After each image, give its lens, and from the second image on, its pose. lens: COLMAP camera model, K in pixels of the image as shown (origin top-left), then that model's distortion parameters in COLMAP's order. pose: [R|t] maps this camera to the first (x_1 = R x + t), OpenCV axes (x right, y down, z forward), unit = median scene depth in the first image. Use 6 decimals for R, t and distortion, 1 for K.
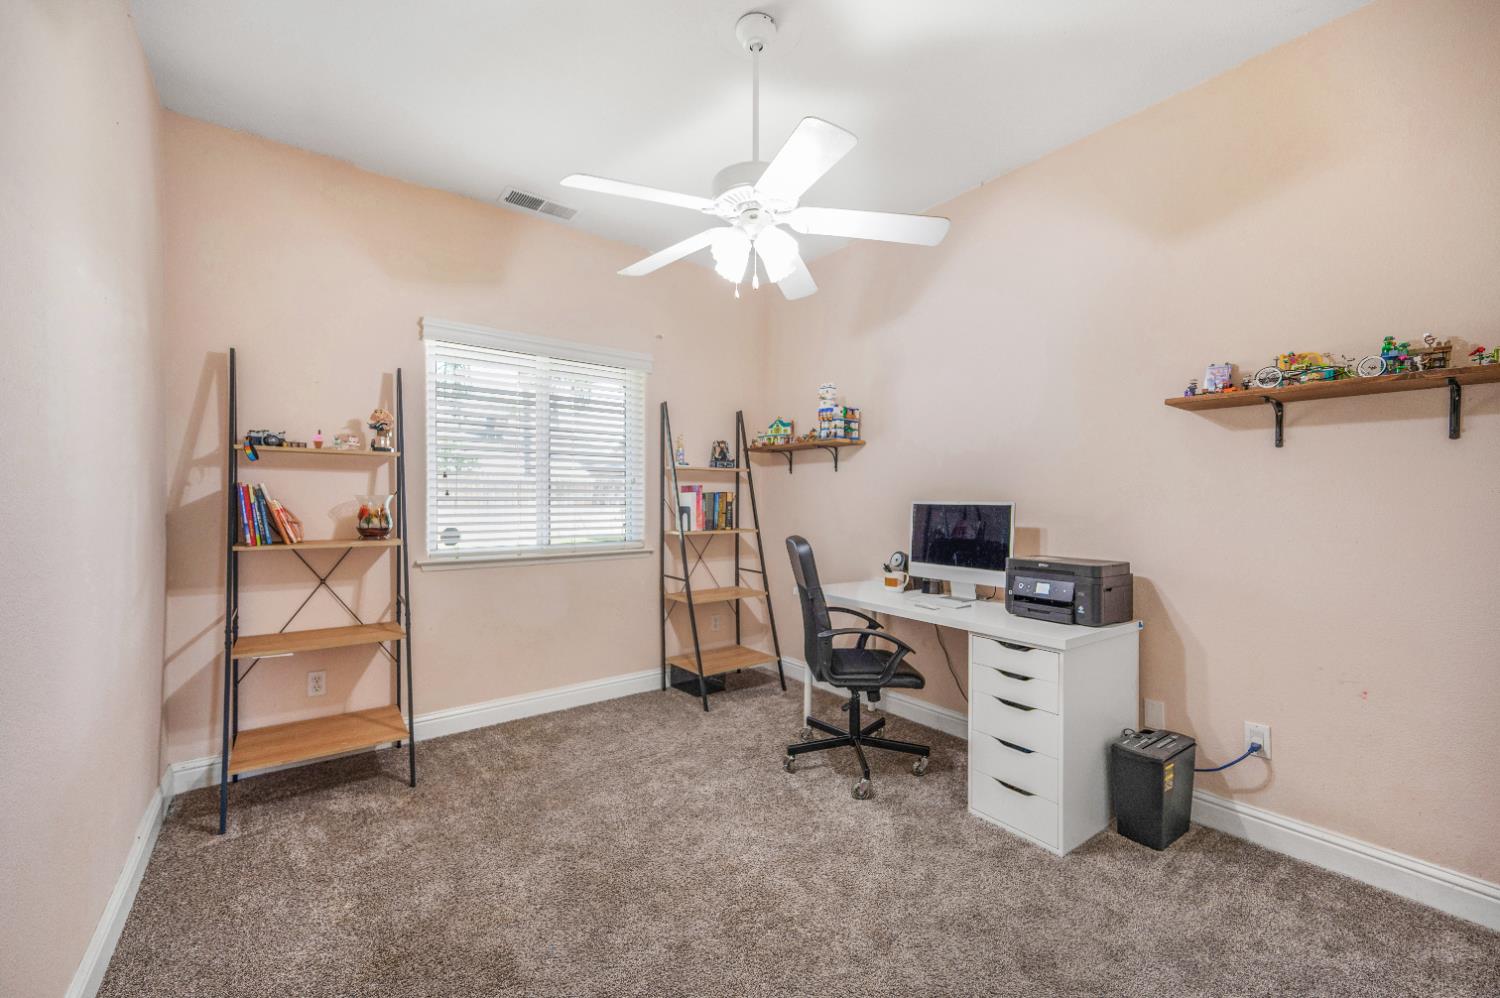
lens RADIAL K [[605.7, 0, 760.5], [0, 605.7, 504.6], [0, 0, 1]] dist [0.008807, 0.001381]
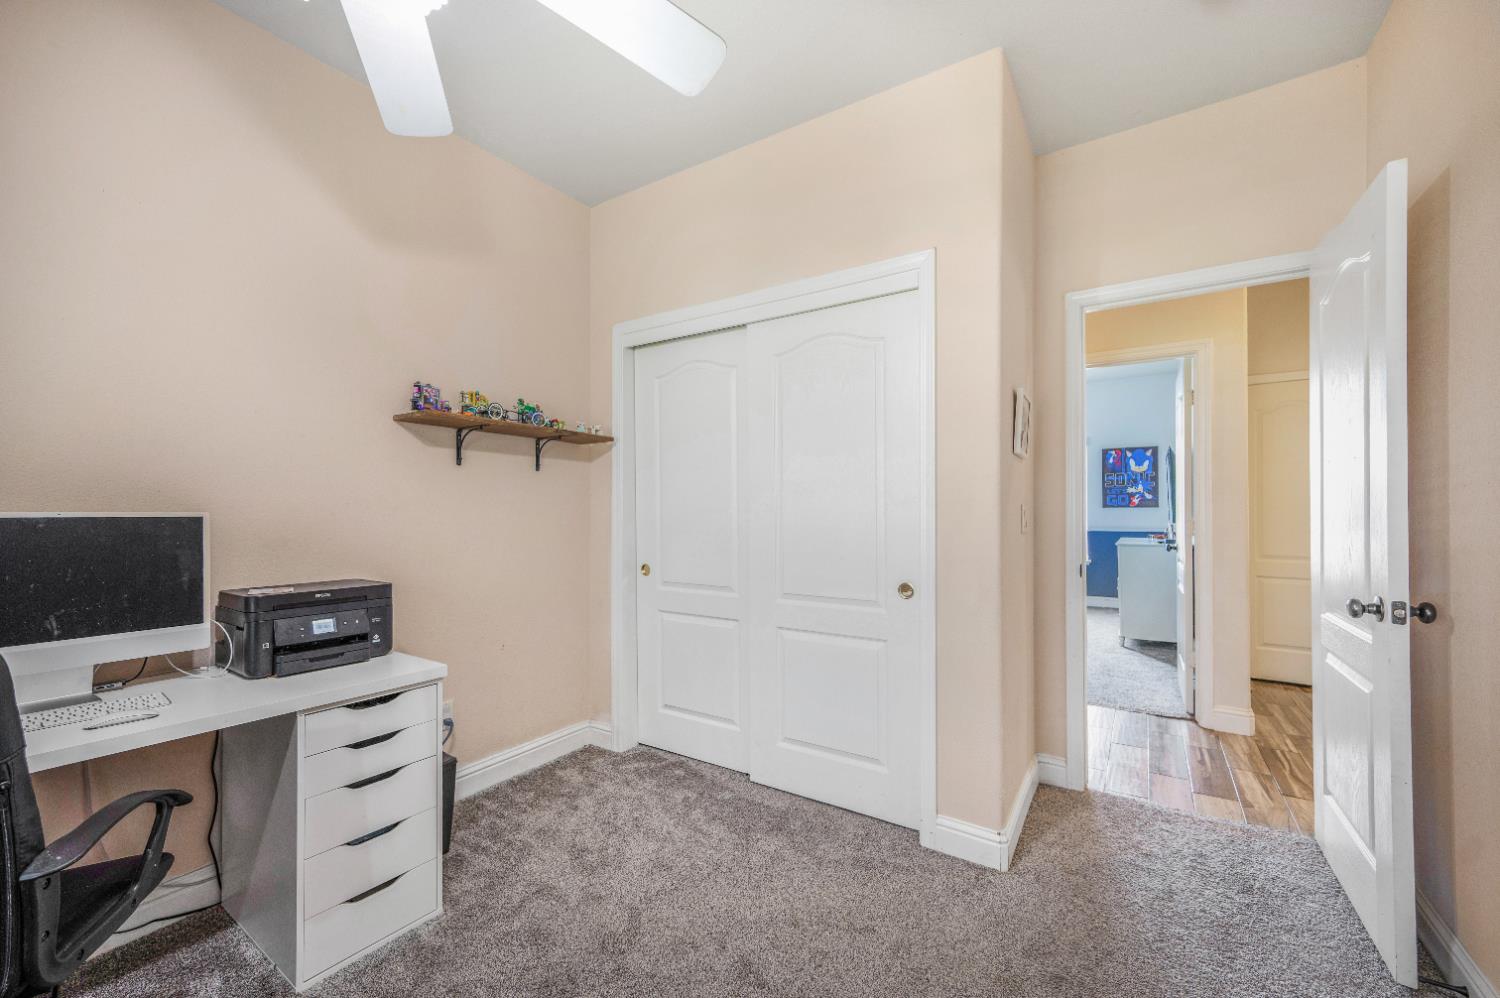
lens RADIAL K [[605.7, 0, 757.3], [0, 605.7, 499.3], [0, 0, 1]] dist [0.008807, 0.001381]
pose [[-0.327516, 0.008611, 0.944806, -0.468086], [0.003105, 0.999963, -0.008037, -0.013992], [-0.944840, 0.000301, -0.327531, 0.802734]]
